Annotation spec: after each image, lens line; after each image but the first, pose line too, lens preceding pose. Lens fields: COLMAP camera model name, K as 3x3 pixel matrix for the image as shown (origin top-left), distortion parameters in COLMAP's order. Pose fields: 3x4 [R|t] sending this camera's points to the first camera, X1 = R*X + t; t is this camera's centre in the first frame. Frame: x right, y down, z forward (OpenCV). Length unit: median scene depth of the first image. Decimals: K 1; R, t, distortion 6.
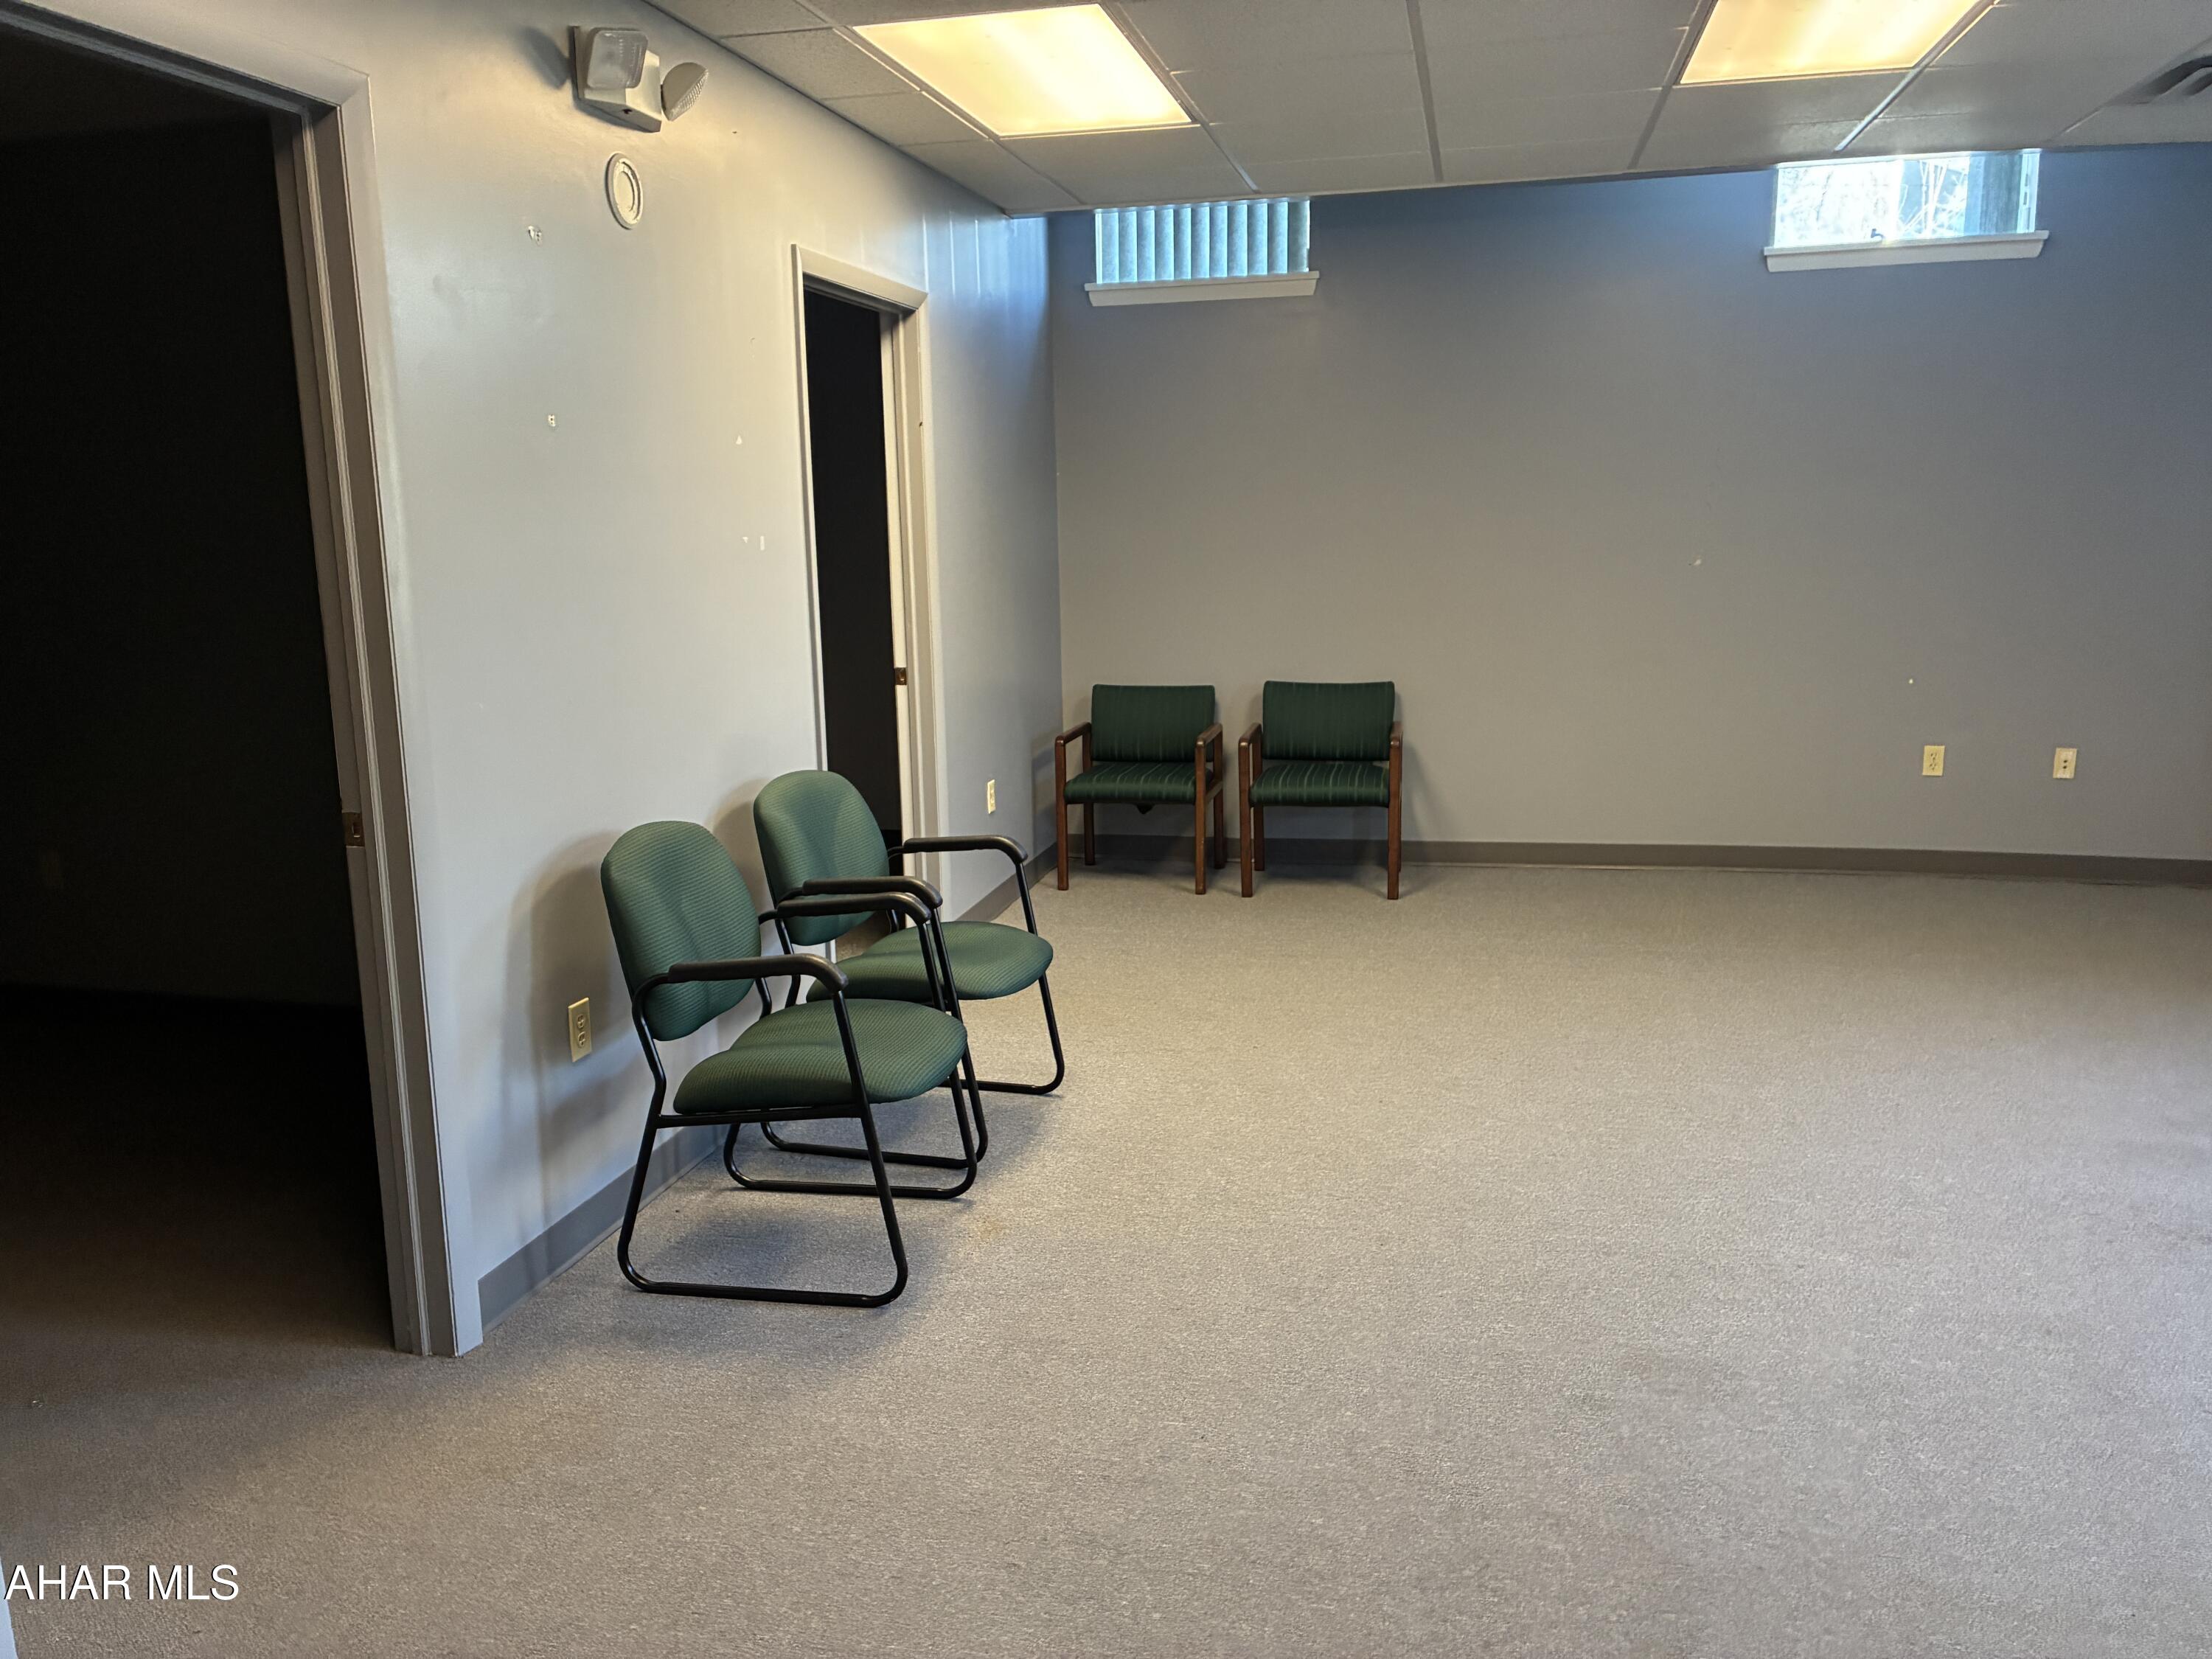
lens RADIAL K [[1680.4, 0, 1105.3], [0, 1680.4, 824.2], [0, 0, 1]] dist [0.046356, -0.046076]
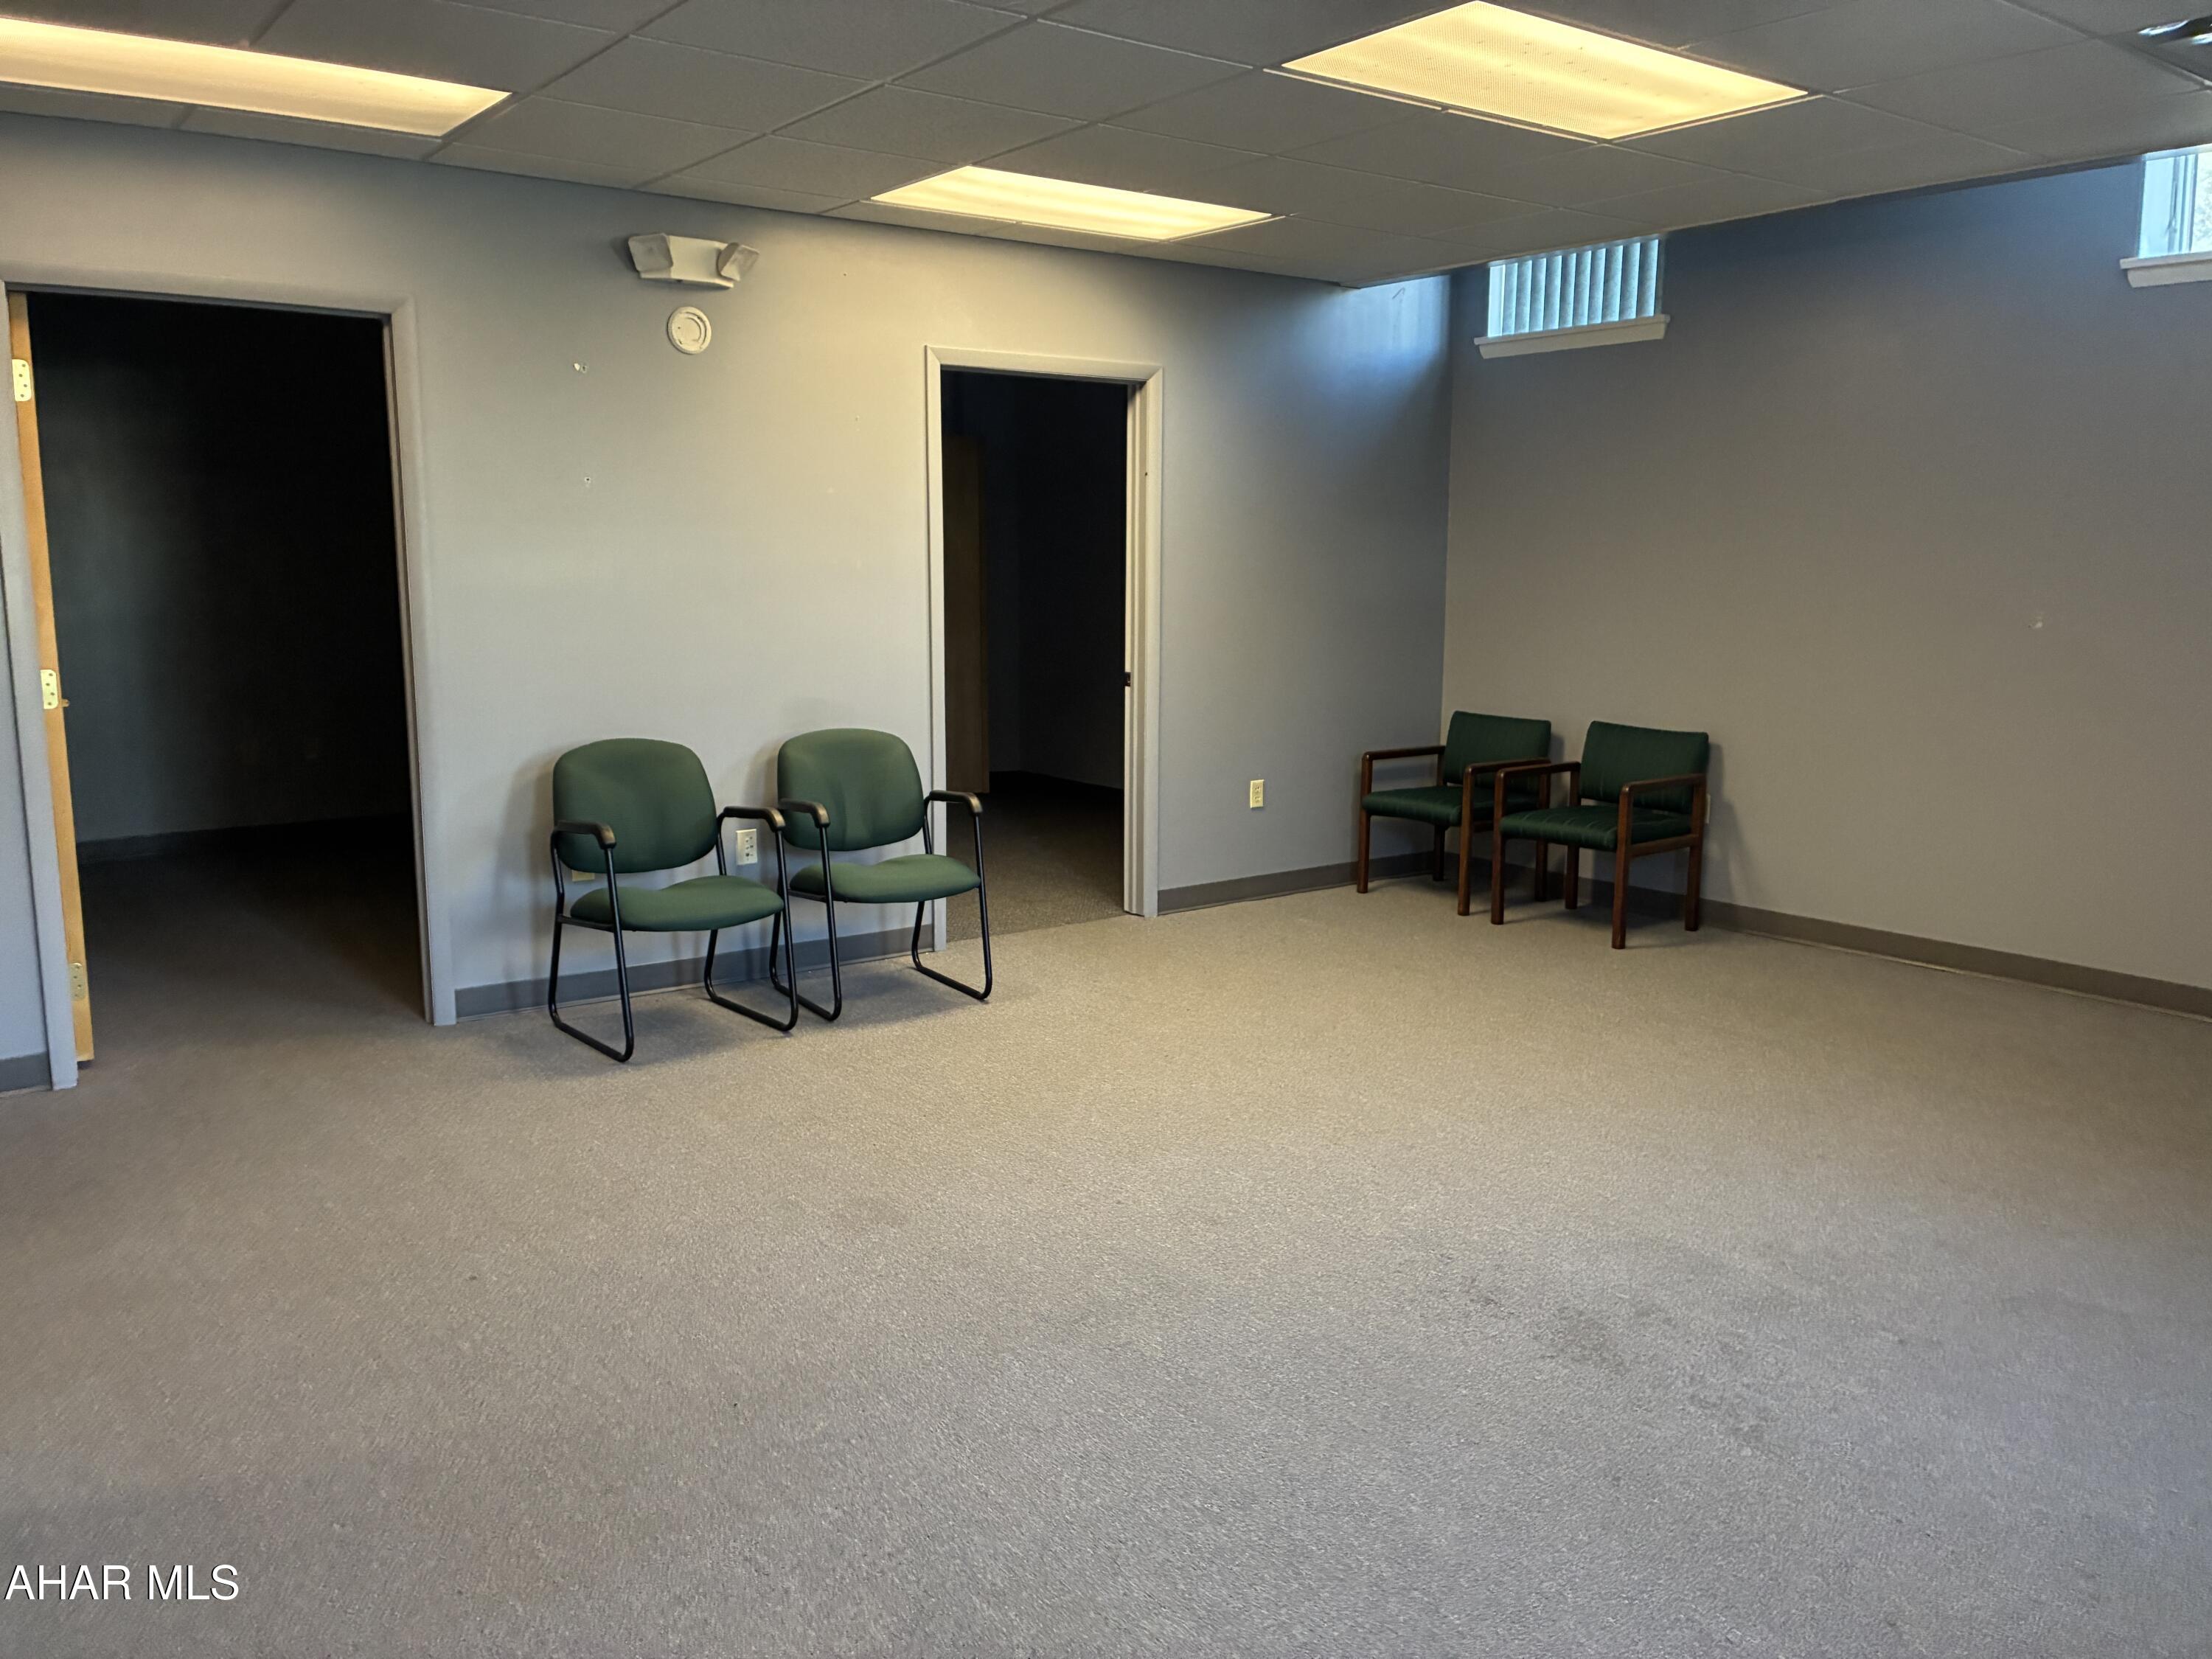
lens RADIAL K [[1680.4, 0, 1087.4], [0, 1680.4, 825.0], [0, 0, 1]] dist [0.046356, -0.046076]
pose [[0.766463, 0.127881, -0.629429, 0.517099], [-0.138346, 0.989846, 0.032641, -0.015308], [0.627212, 0.062061, 0.776372, 0.032122]]
